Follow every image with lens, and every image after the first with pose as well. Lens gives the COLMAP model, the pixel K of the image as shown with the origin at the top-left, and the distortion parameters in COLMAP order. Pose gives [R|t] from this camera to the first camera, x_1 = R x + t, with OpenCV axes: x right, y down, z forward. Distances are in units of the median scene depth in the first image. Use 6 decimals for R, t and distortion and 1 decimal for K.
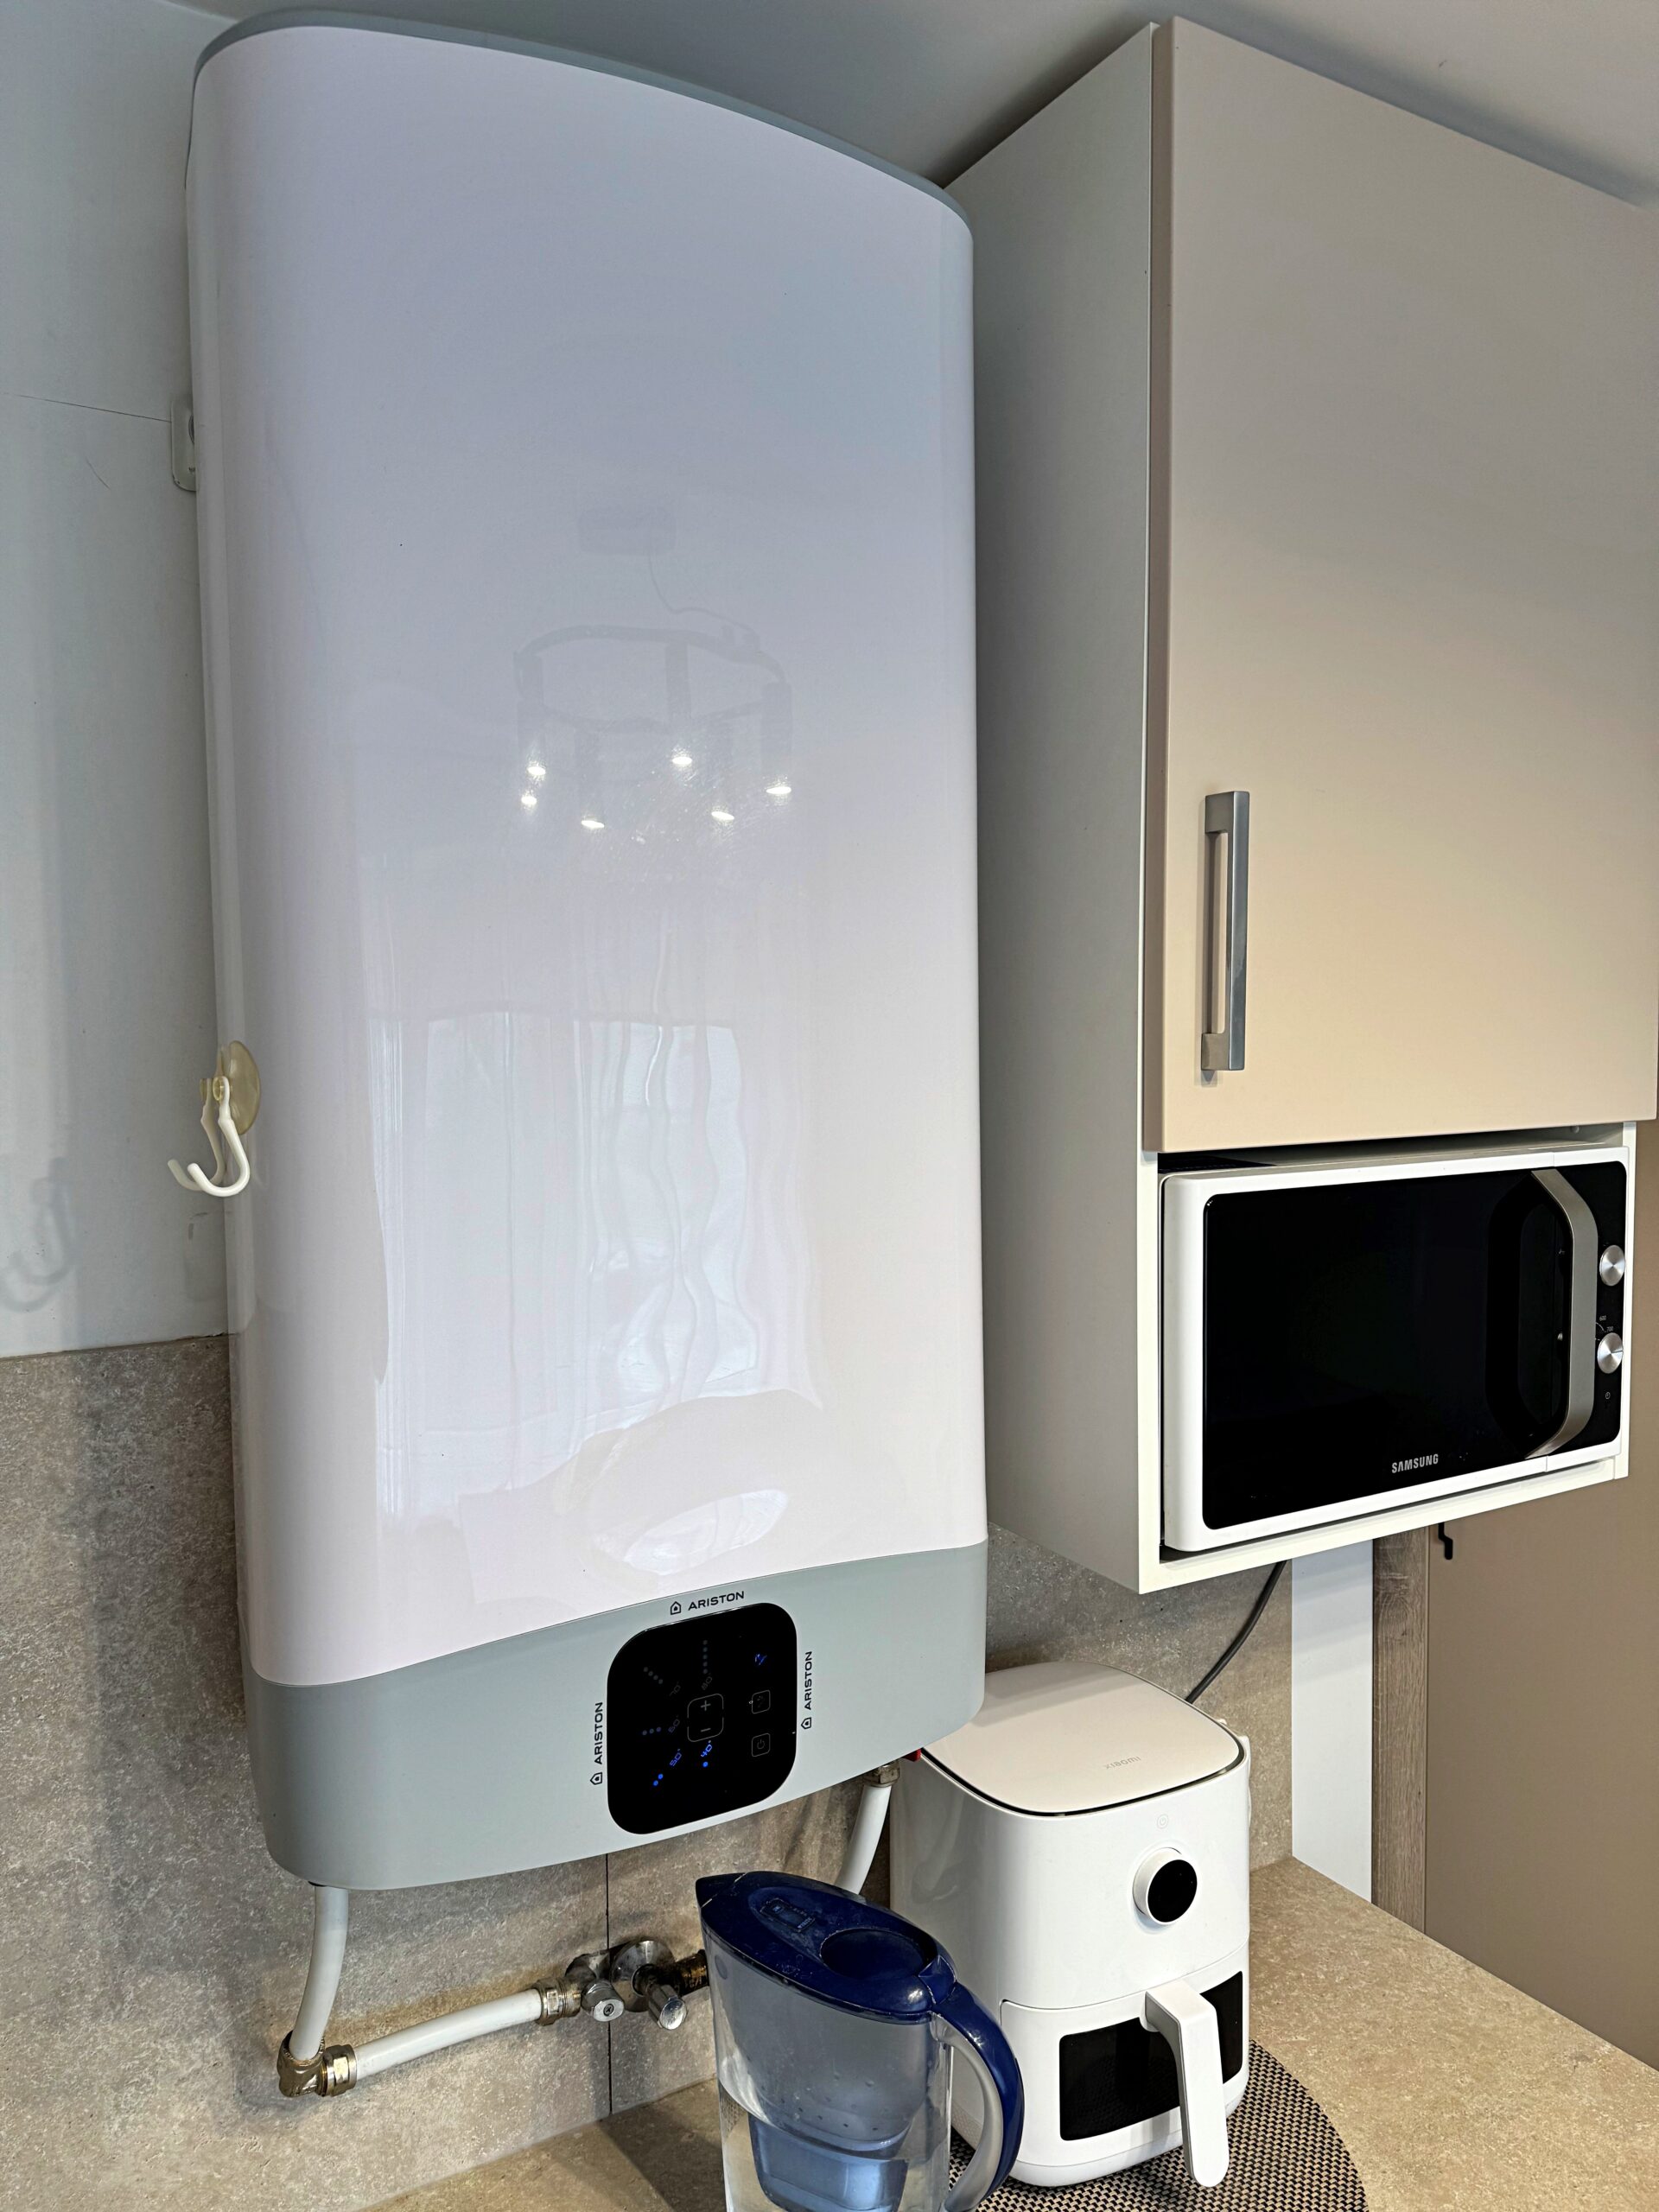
lens RADIAL K [[1578.6, 0, 829.5], [0, 1578.6, 1106.0], [0, 0, 1]] dist [0.008195, -0.015808]
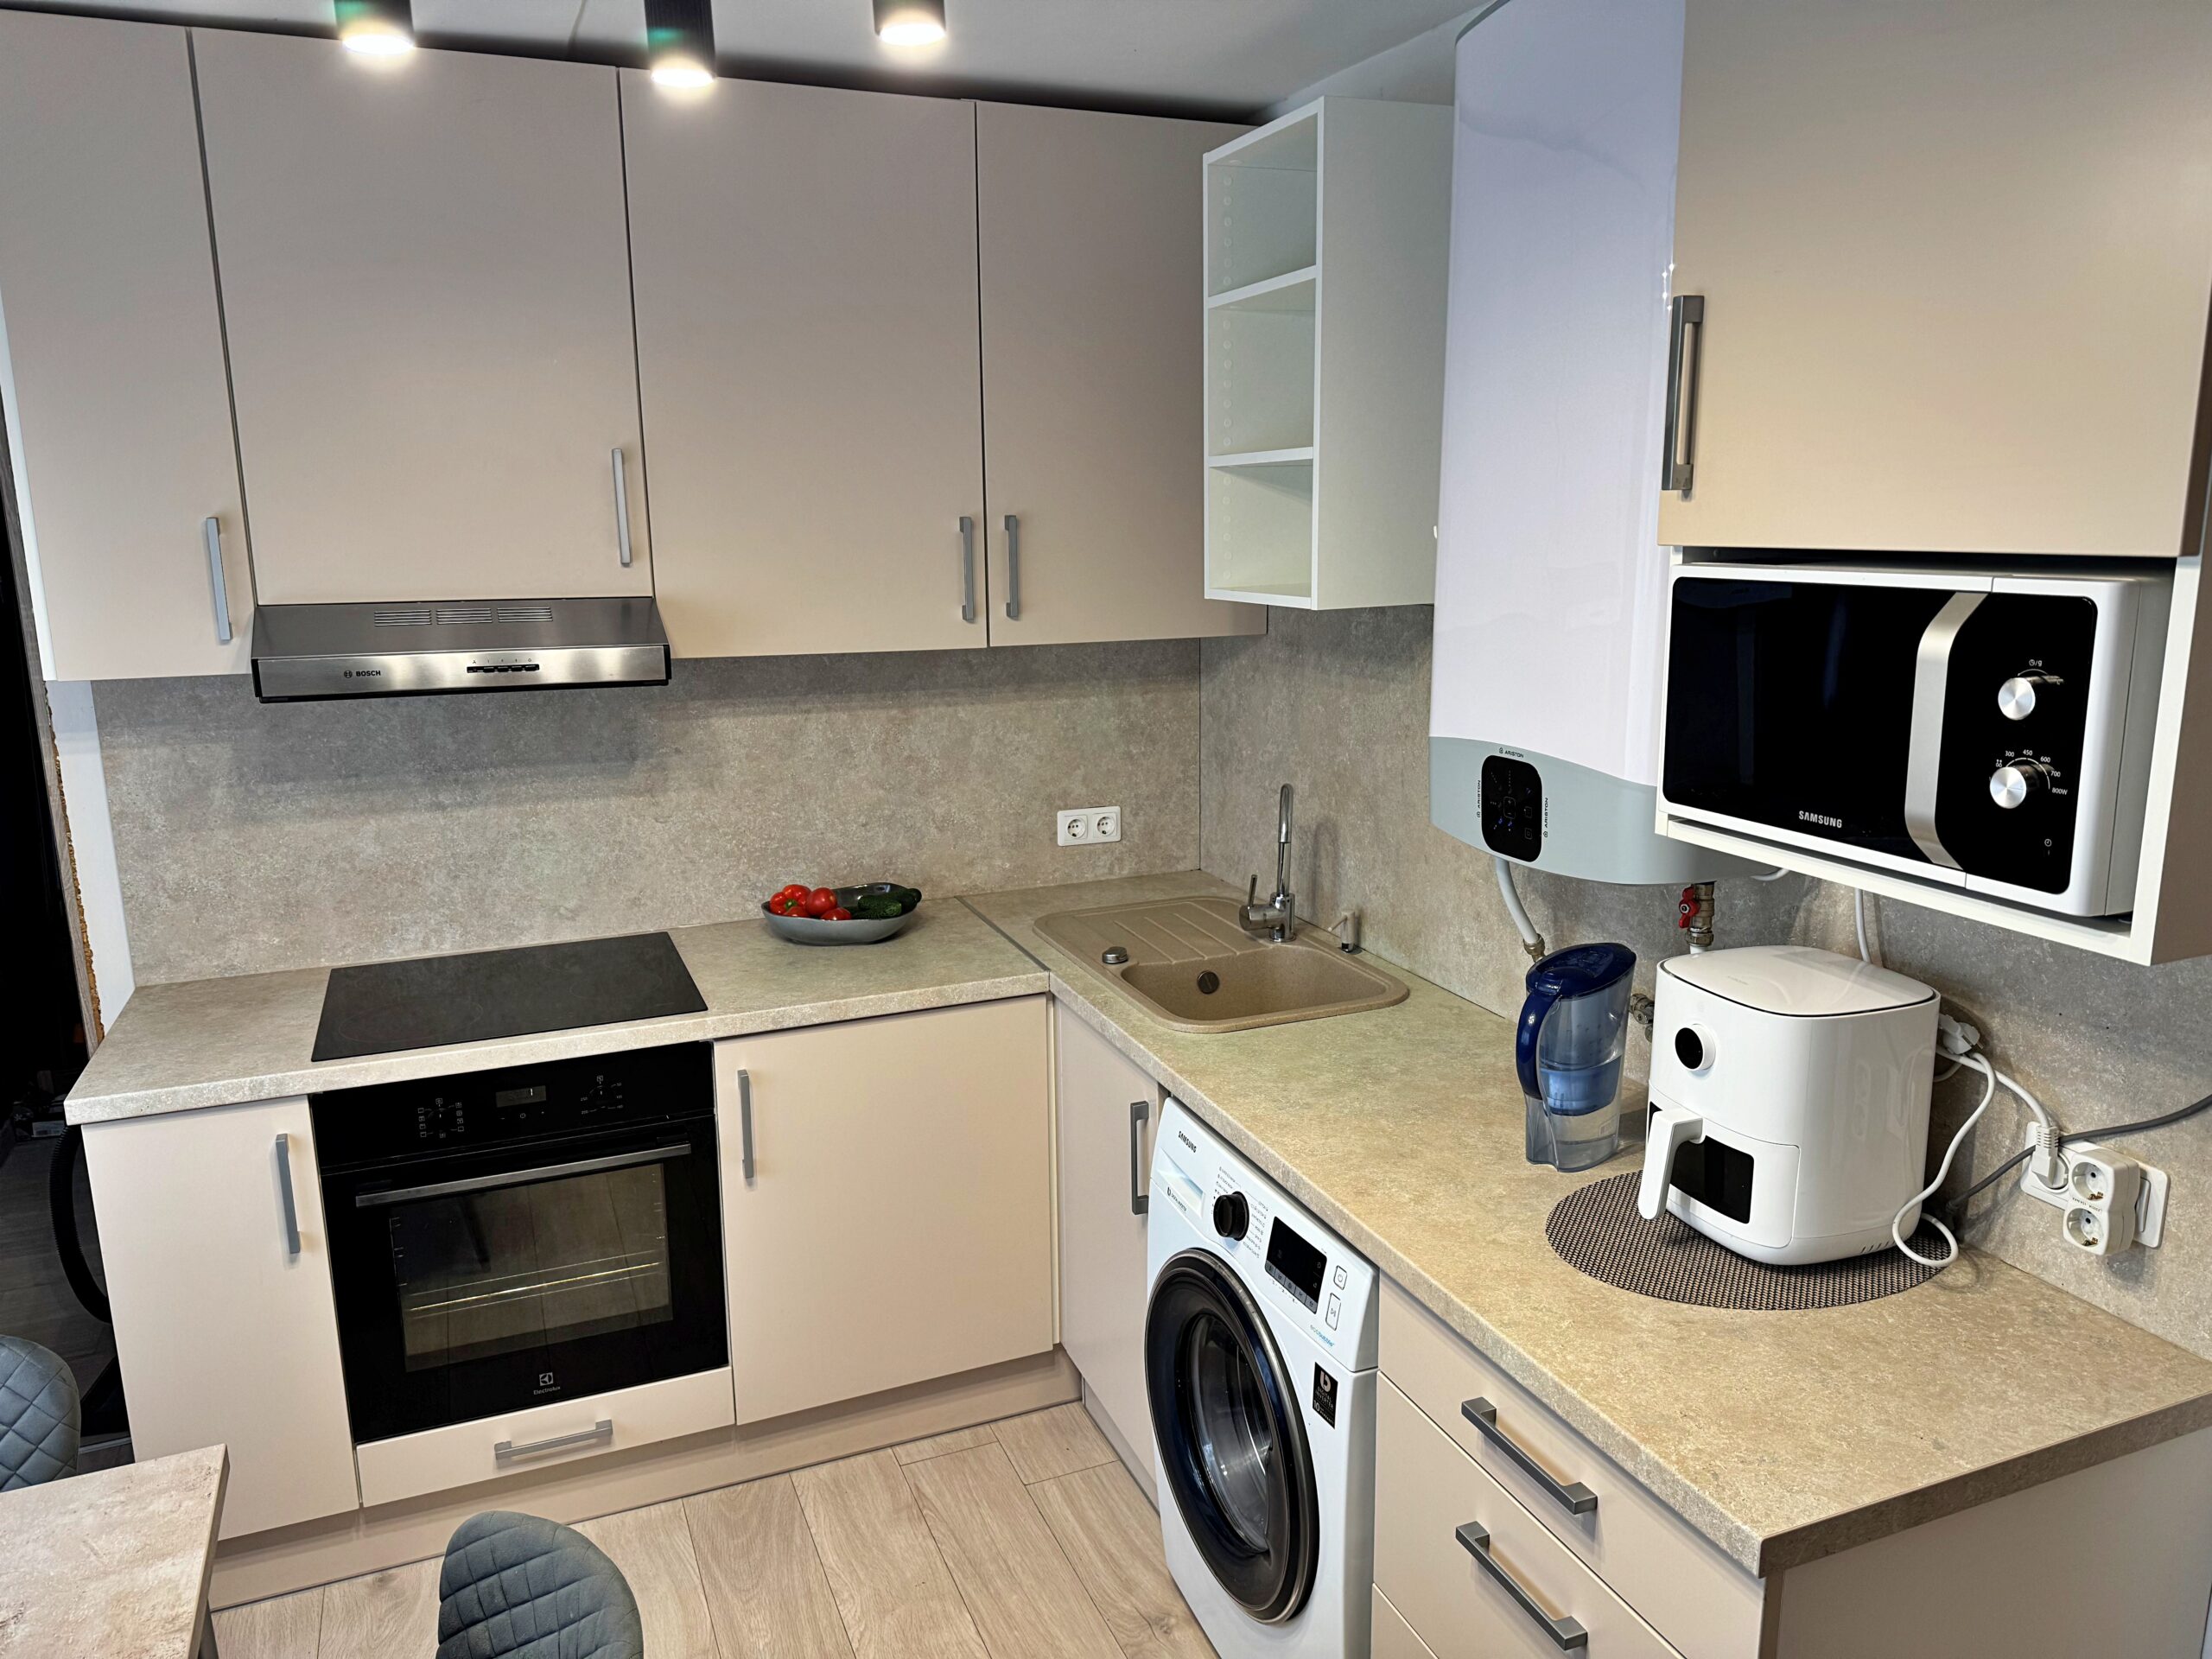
lens RADIAL K [[1536.9, 0, 1106.0], [0, 1536.9, 829.5], [0, 0, 1]] dist [0.160217, -0.293165]
pose [[-0.140083, 0.216780, -0.966118, 1.835854], [-0.036856, 0.973921, 0.223874, -0.022645], [0.989454, 0.066968, -0.128440, 0.679475]]
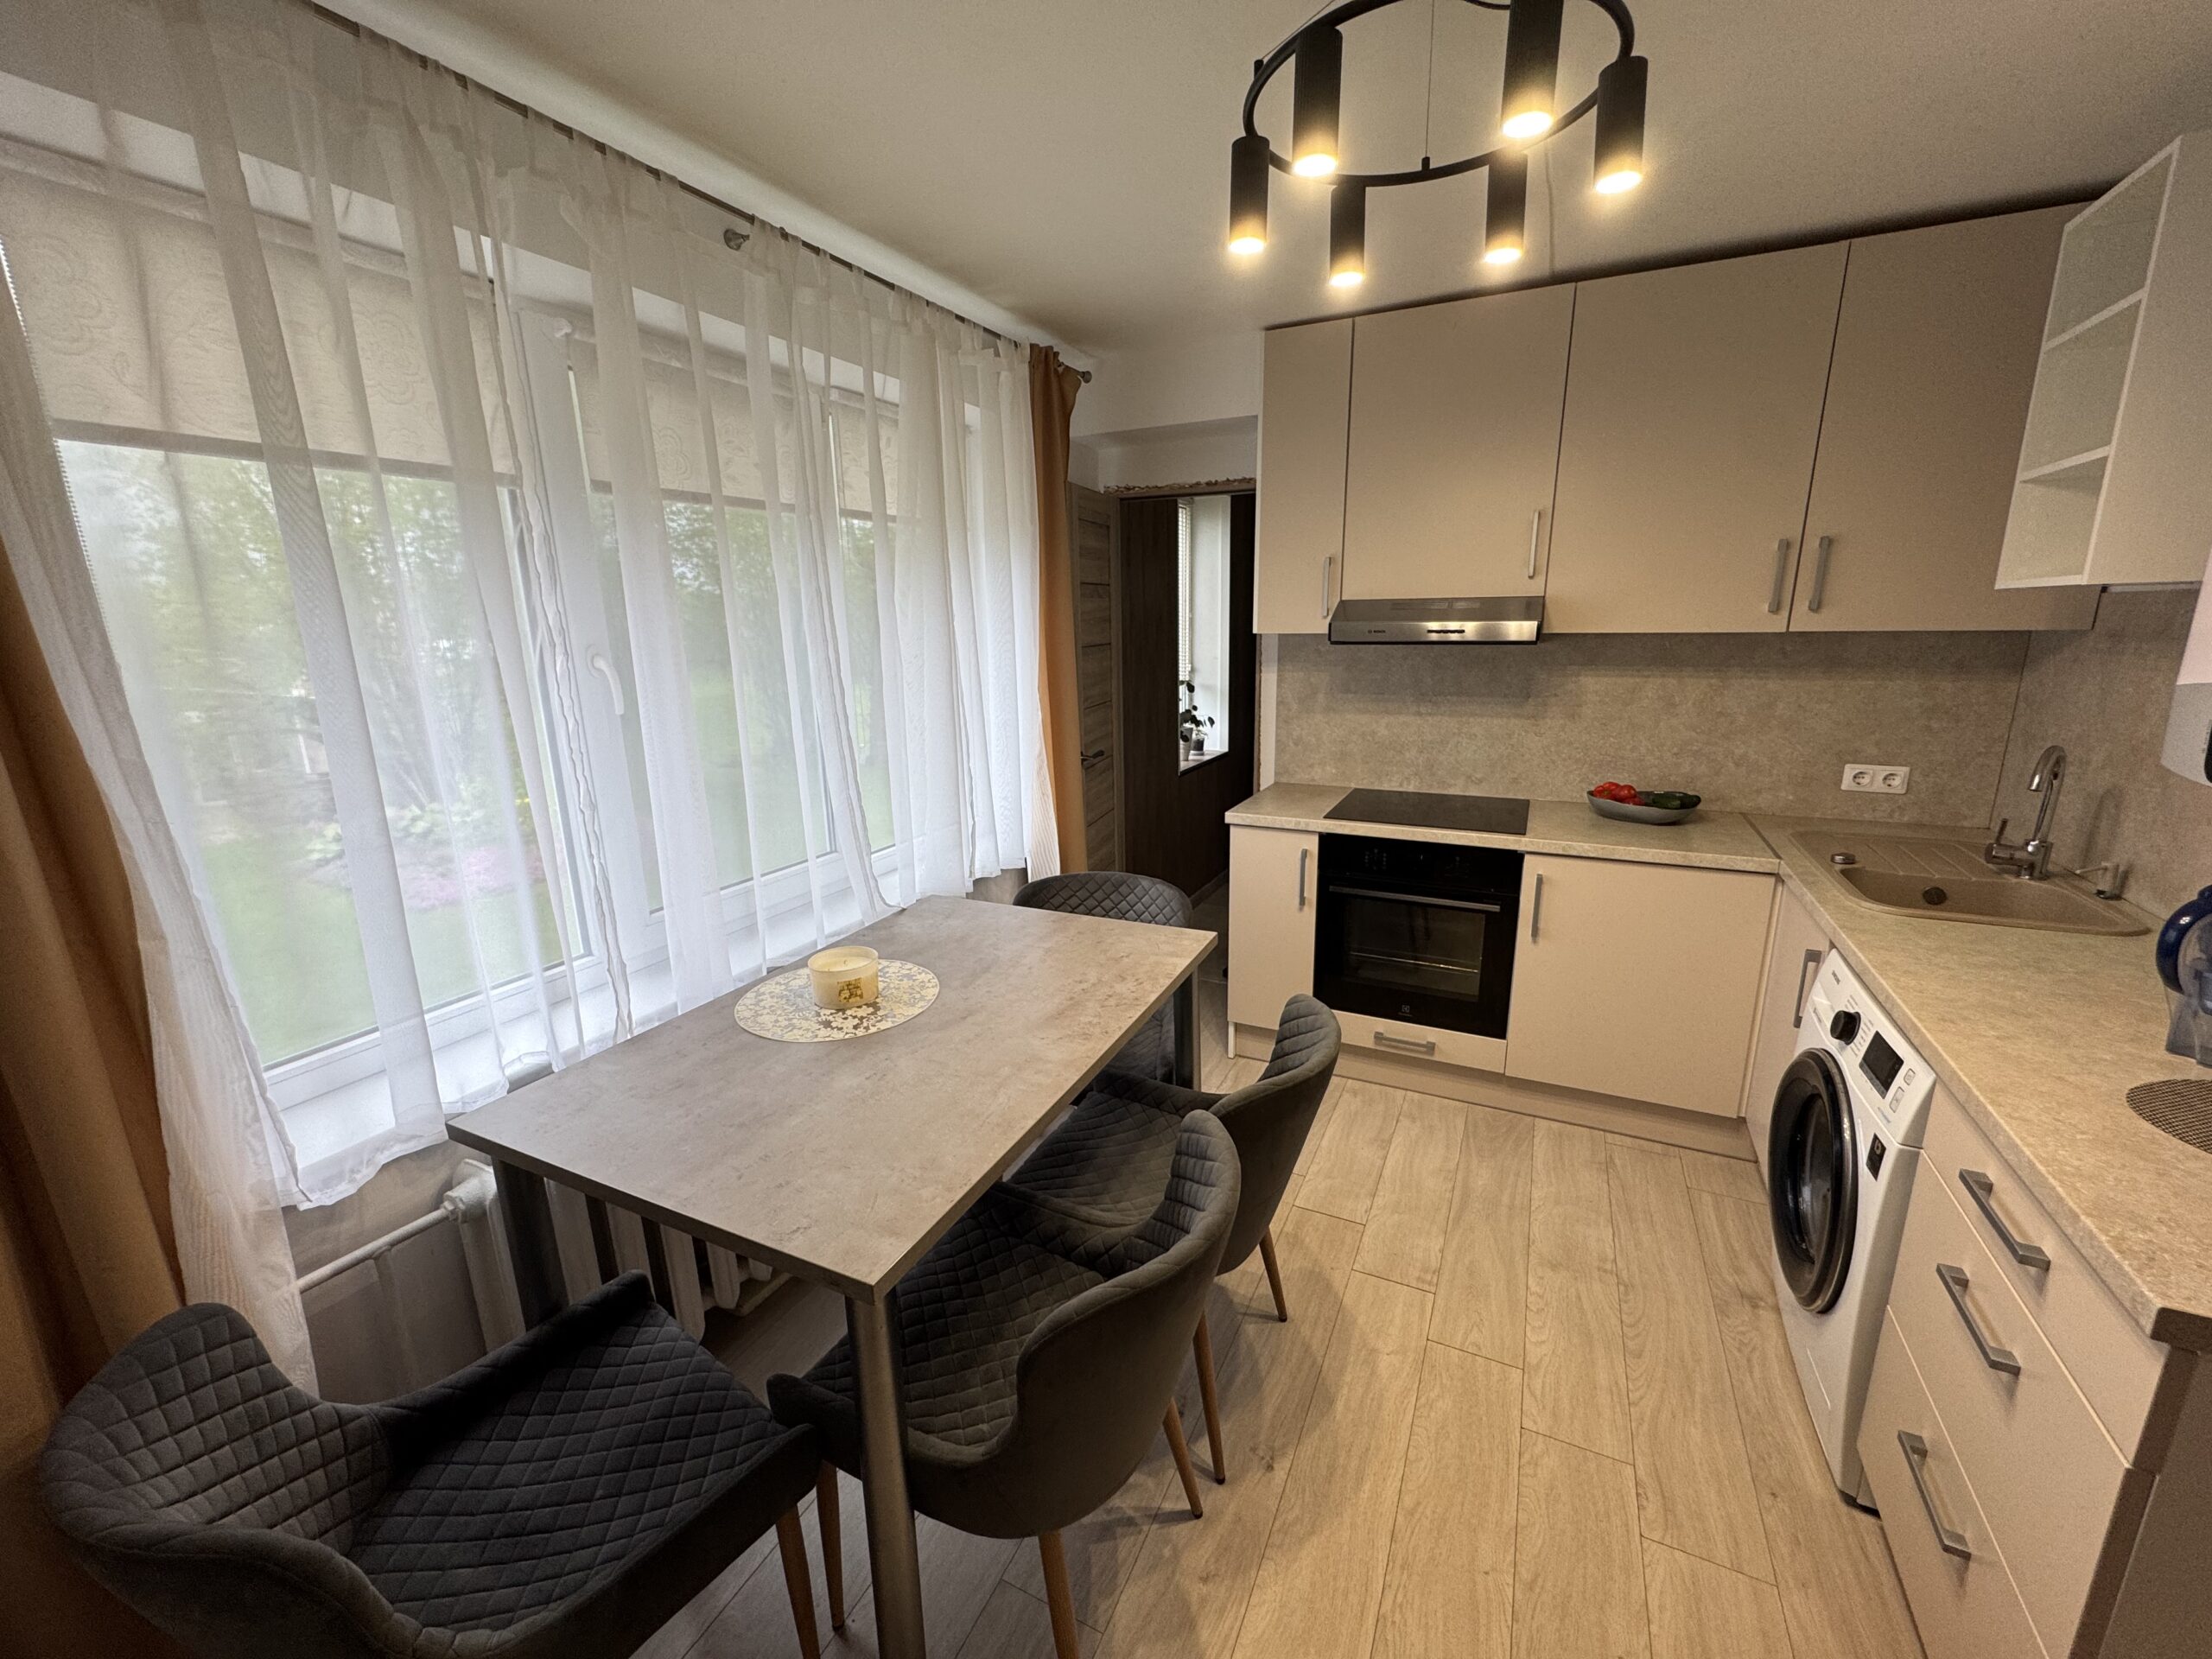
lens RADIAL K [[887.0, 0, 1106.0], [0, 887.0, 829.5], [0, 0, 1]] dist [-0.002619, 0.000170]
pose [[-0.839228, 0.151121, -0.522359, 1.837812], [0.000864, 0.960977, 0.276628, 0.143697], [0.543780, 0.231702, -0.806609, 1.088776]]
